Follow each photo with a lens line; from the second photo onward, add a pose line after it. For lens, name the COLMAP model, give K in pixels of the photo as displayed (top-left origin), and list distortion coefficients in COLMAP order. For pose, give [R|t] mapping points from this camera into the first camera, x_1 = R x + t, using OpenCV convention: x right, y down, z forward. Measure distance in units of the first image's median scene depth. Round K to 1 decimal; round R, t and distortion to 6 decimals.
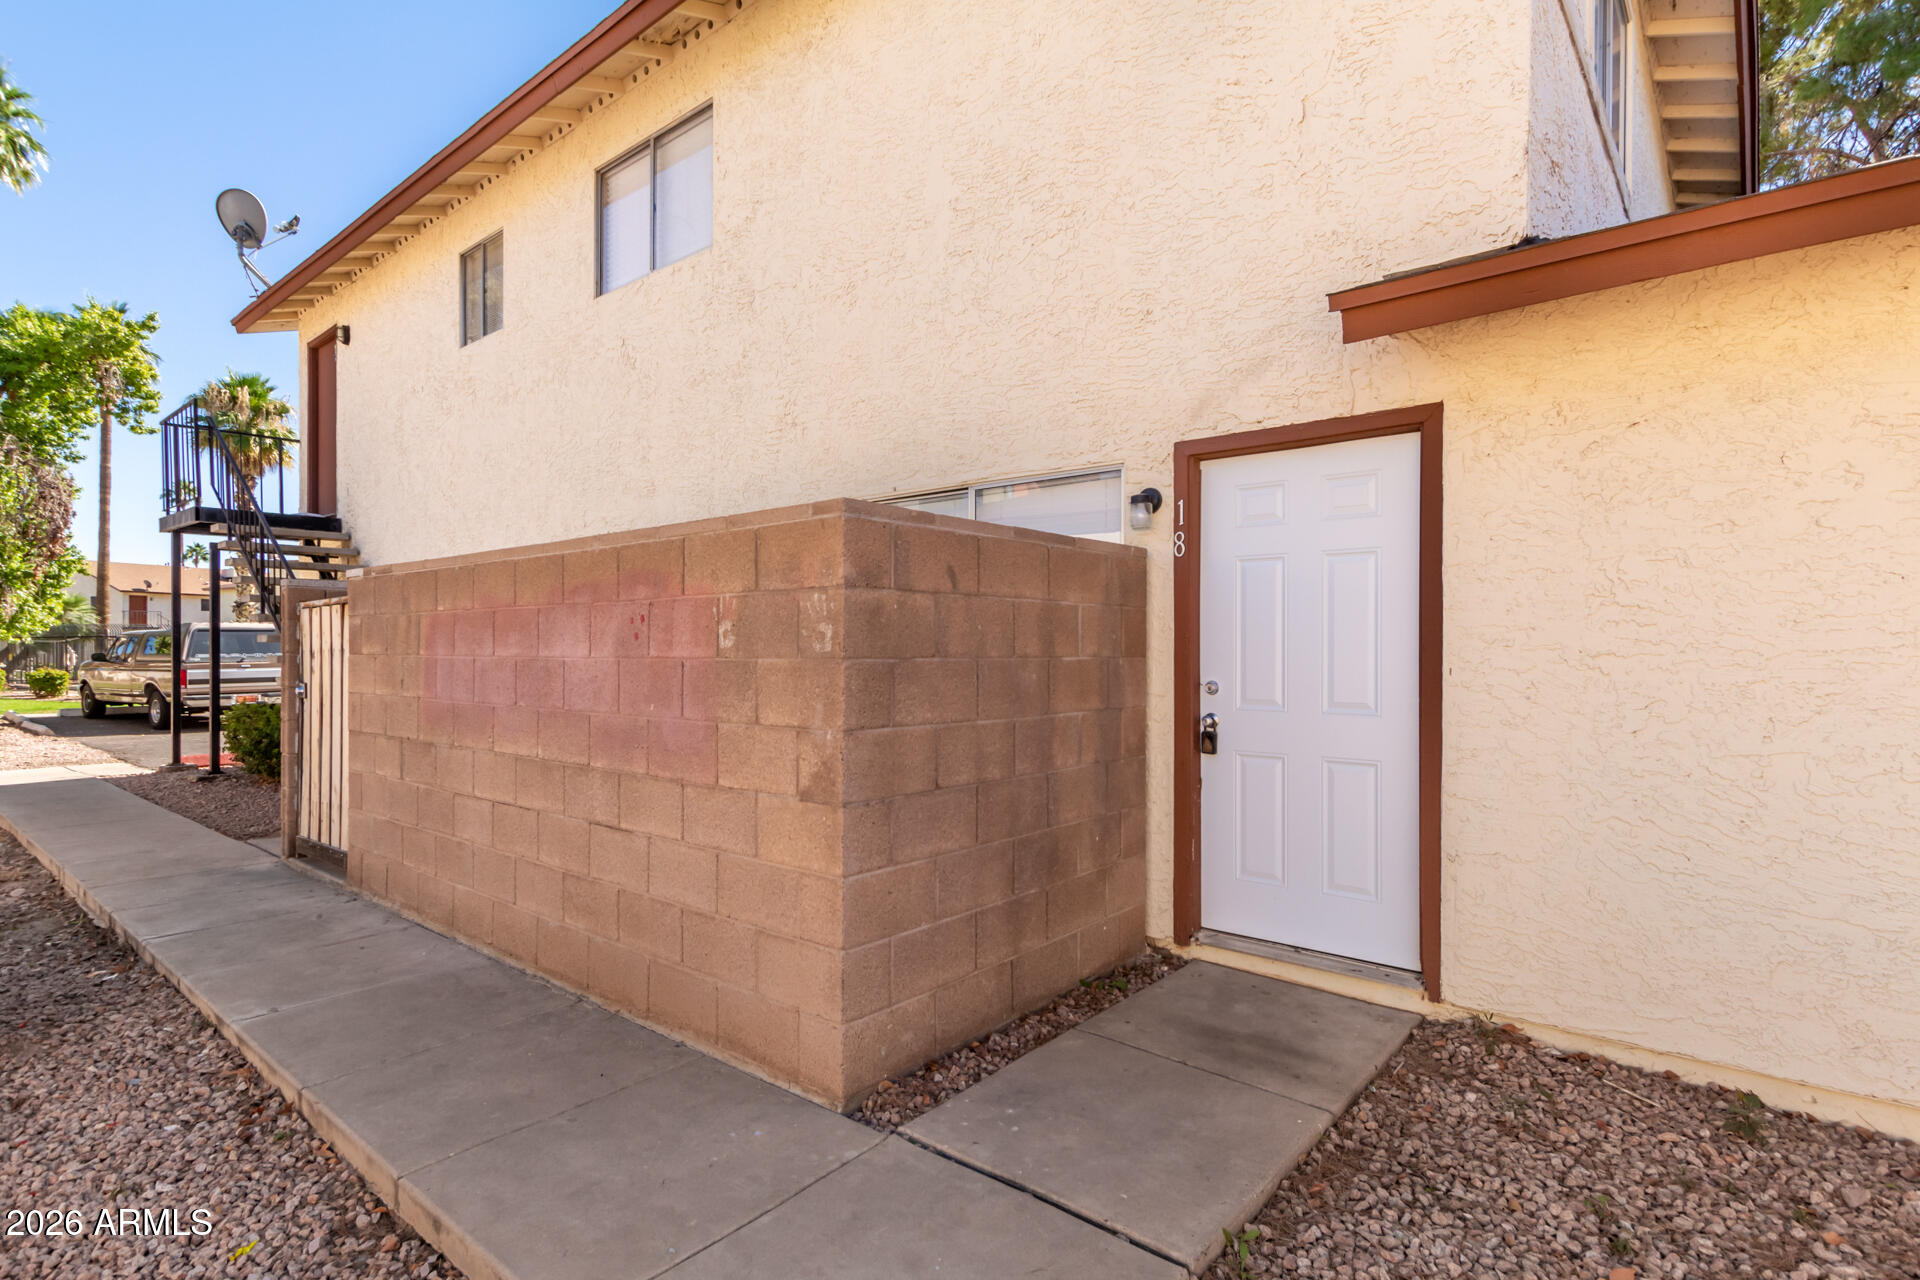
lens RADIAL K [[944.5, 0, 970.7], [0, 944.5, 648.4], [0, 0, 1]] dist [0.024496, -0.009230]
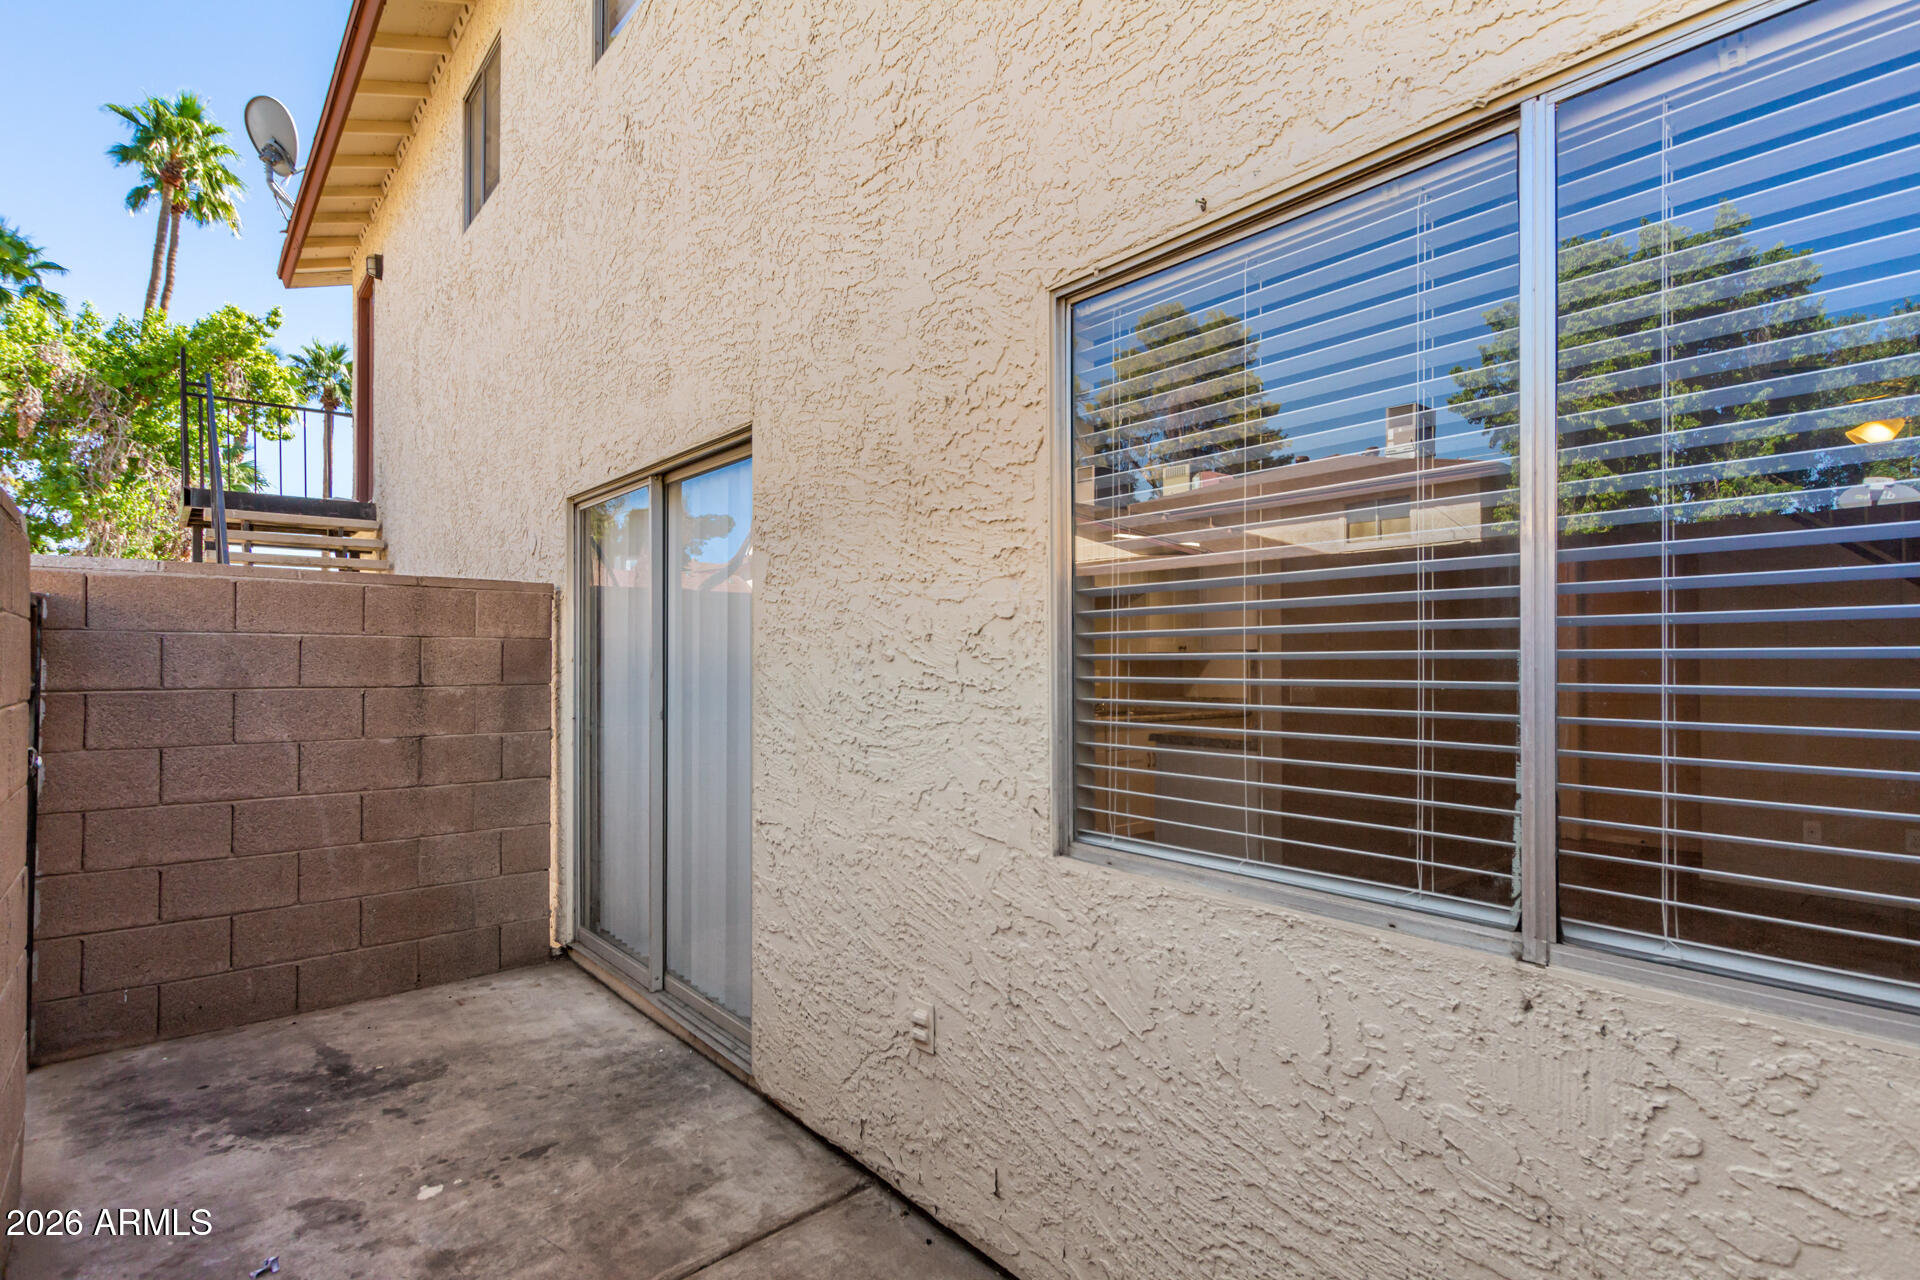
lens RADIAL K [[944.5, 0, 970.7], [0, 944.5, 648.4], [0, 0, 1]] dist [0.024496, -0.009230]
pose [[0.985682, -0.006755, -0.168480, -0.062719], [0.004779, 0.999915, -0.012132, -0.007073], [0.168548, 0.011153, 0.985630, 0.396347]]
